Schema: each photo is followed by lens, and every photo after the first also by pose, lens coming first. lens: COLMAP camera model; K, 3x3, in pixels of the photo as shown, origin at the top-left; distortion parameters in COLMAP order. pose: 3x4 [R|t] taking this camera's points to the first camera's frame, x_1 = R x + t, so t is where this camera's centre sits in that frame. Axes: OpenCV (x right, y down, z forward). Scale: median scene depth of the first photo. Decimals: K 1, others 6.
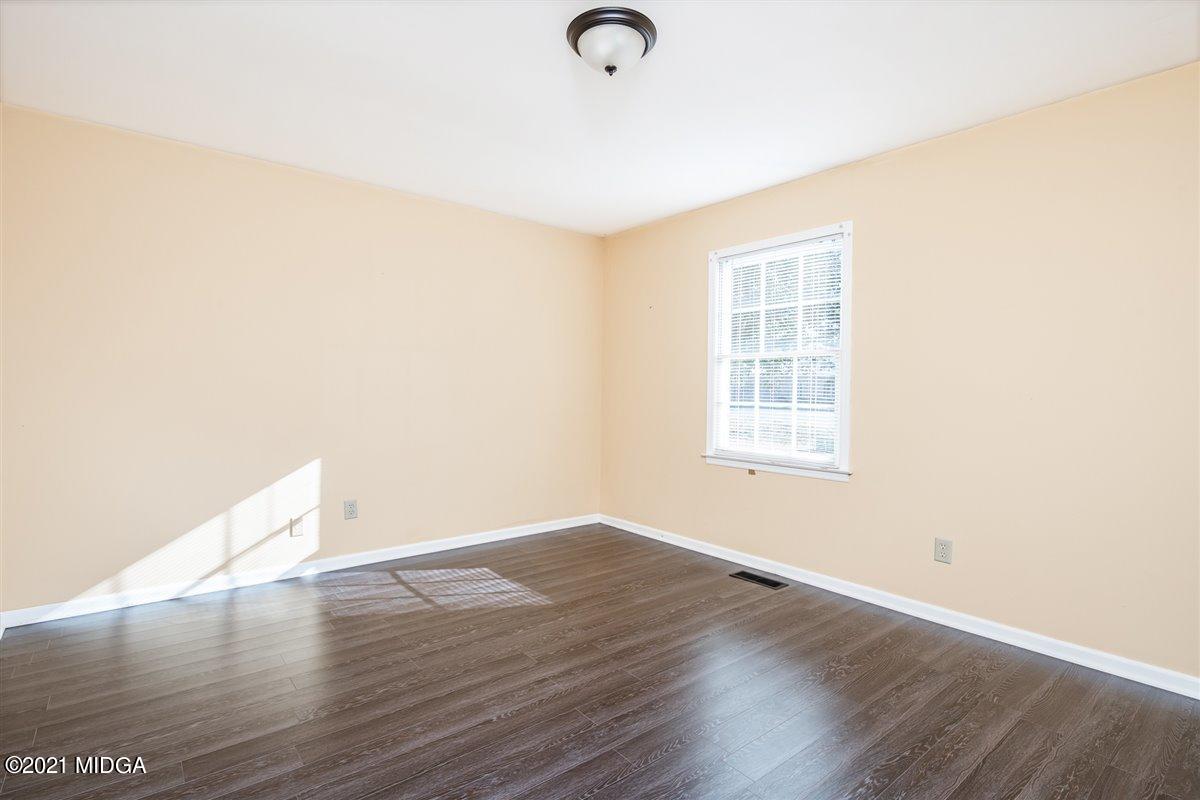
lens RADIAL K [[562.4, 0, 600.0], [0, 562.4, 400.0], [0, 0, 1]] dist [-0.029850, -0.000239]
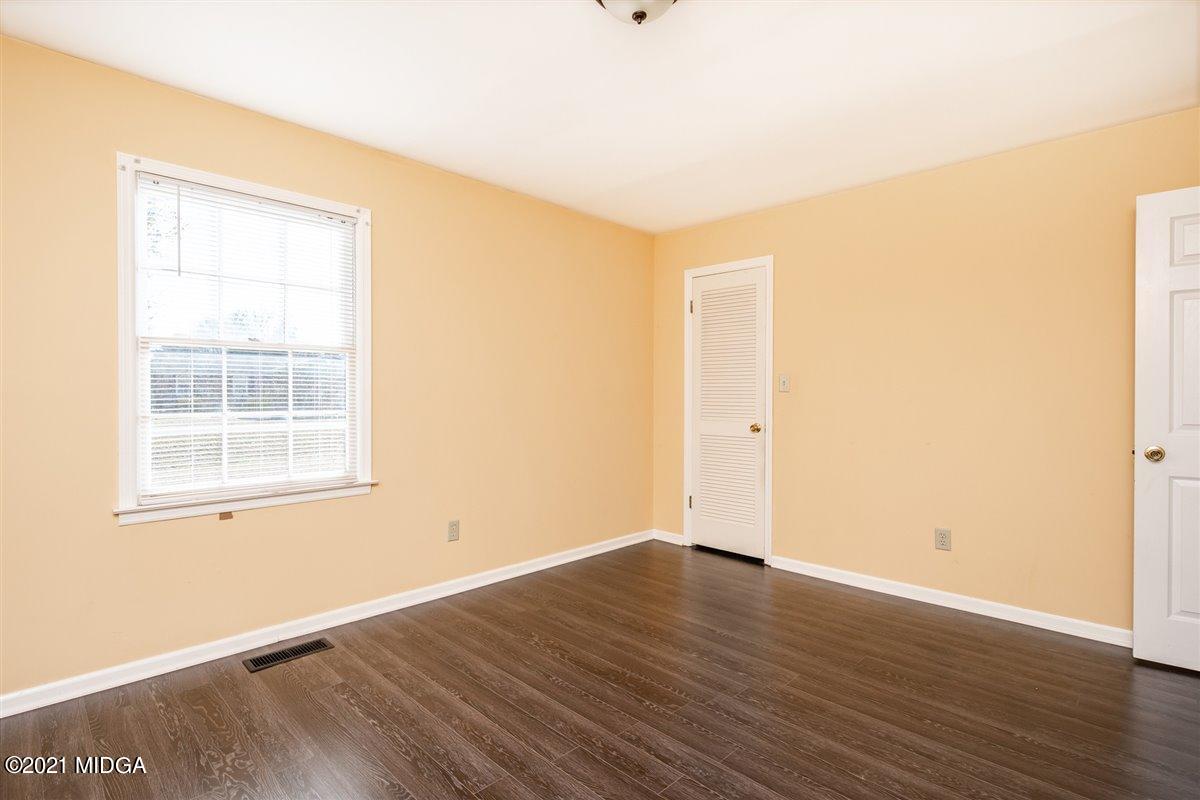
lens RADIAL K [[557.9, 0, 600.0], [0, 557.9, 400.0], [0, 0, 1]] dist [0.000046, -0.000569]
pose [[-0.084896, -0.019609, 0.996197, -0.496170], [0.019158, 0.999589, 0.021308, -0.019045], [-0.996206, 0.020894, -0.084486, 0.685961]]
